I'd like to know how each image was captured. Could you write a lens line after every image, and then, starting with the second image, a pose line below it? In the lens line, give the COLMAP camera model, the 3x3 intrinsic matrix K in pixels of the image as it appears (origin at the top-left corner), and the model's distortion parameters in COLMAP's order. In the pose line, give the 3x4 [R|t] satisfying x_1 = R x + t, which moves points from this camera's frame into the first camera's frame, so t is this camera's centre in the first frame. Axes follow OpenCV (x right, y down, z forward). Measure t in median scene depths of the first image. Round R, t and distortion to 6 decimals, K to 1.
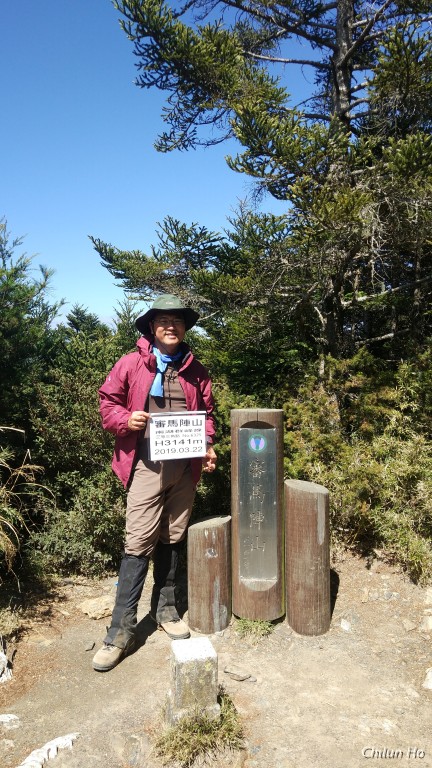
lens RADIAL K [[564.5, 0, 209.5], [0, 564.5, 367.1], [0, 0, 1]] dist [0.116589, -0.116707]
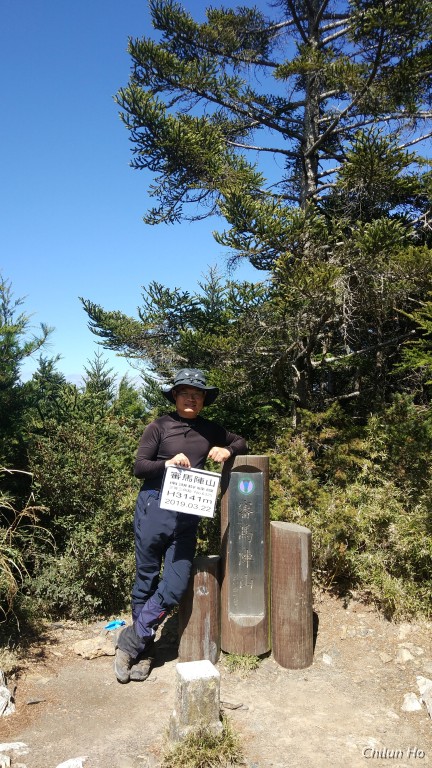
lens RADIAL K [[560.7, 0, 211.9], [0, 560.7, 366.7], [0, 0, 1]] dist [0.063576, -0.049902]
pose [[0.997648, 0.016165, 0.066613, -0.047690], [-0.008805, 0.993965, -0.109346, 0.022161], [-0.067978, 0.108502, 0.991769, -0.075319]]
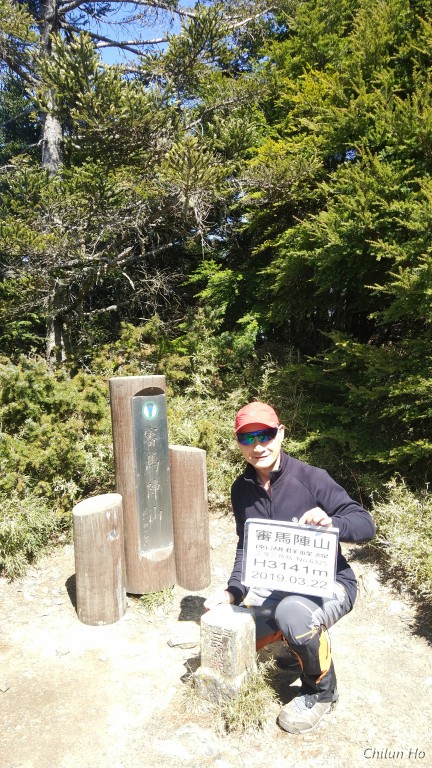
lens RADIAL K [[572.0, 0, 207.7], [0, 572.0, 364.8], [0, 0, 1]] dist [0.112727, -0.126350]
pose [[0.764205, -0.048589, 0.643141, -0.387983], [0.029711, 0.998752, 0.040151, 0.018792], [-0.644289, -0.011575, 0.764695, 0.170158]]
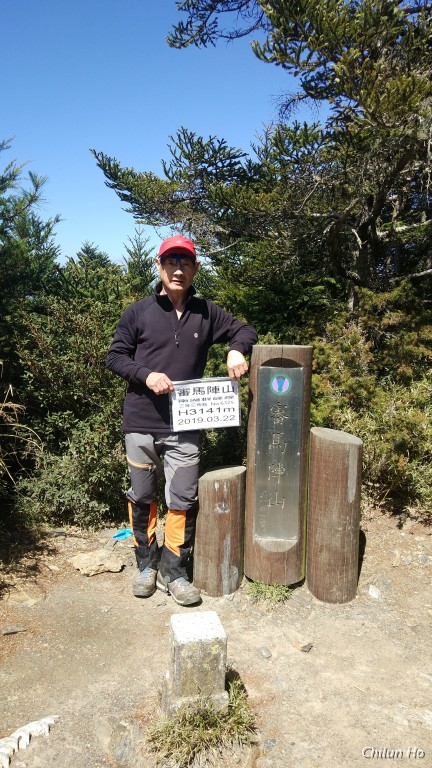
lens RADIAL K [[579.2, 0, 216.2], [0, 579.2, 373.1], [0, 0, 1]] dist [0.115065, -0.132298]
pose [[0.999572, 0.026810, -0.011677, -0.000671], [-0.025490, 0.994520, 0.101391, 0.029382], [0.014332, -0.101050, 0.994778, 0.123958]]
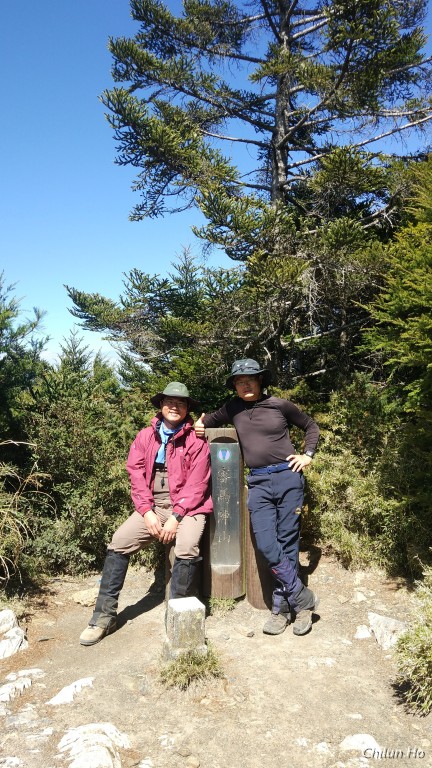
lens RADIAL K [[552.0, 0, 208.5], [0, 552.0, 364.1], [0, 0, 1]] dist [0.100924, -0.097485]
pose [[0.993636, 0.011108, 0.112091, -0.074585], [-0.003115, 0.997455, -0.071235, 0.019518], [-0.112597, 0.070432, 0.991141, -0.184715]]
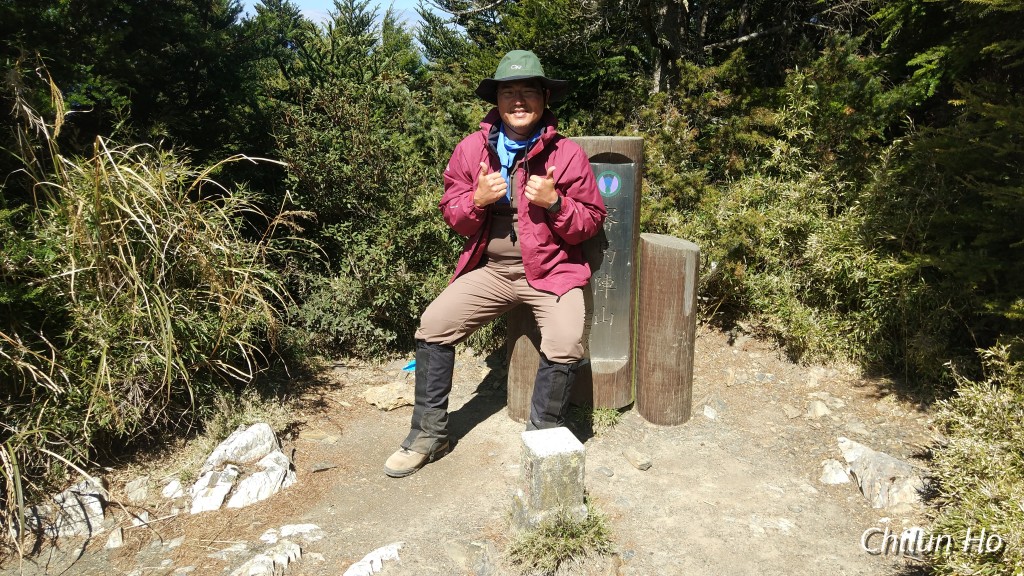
lens RADIAL K [[772.3, 0, 506.7], [0, 772.3, 258.5], [0, 0, 1]] dist [0.115065, -0.132298]
pose [[0.998120, -0.003451, 0.061192, -0.089284], [-0.009686, 0.976981, 0.213105, 0.016108], [-0.060519, -0.213297, 0.975111, 0.022454]]
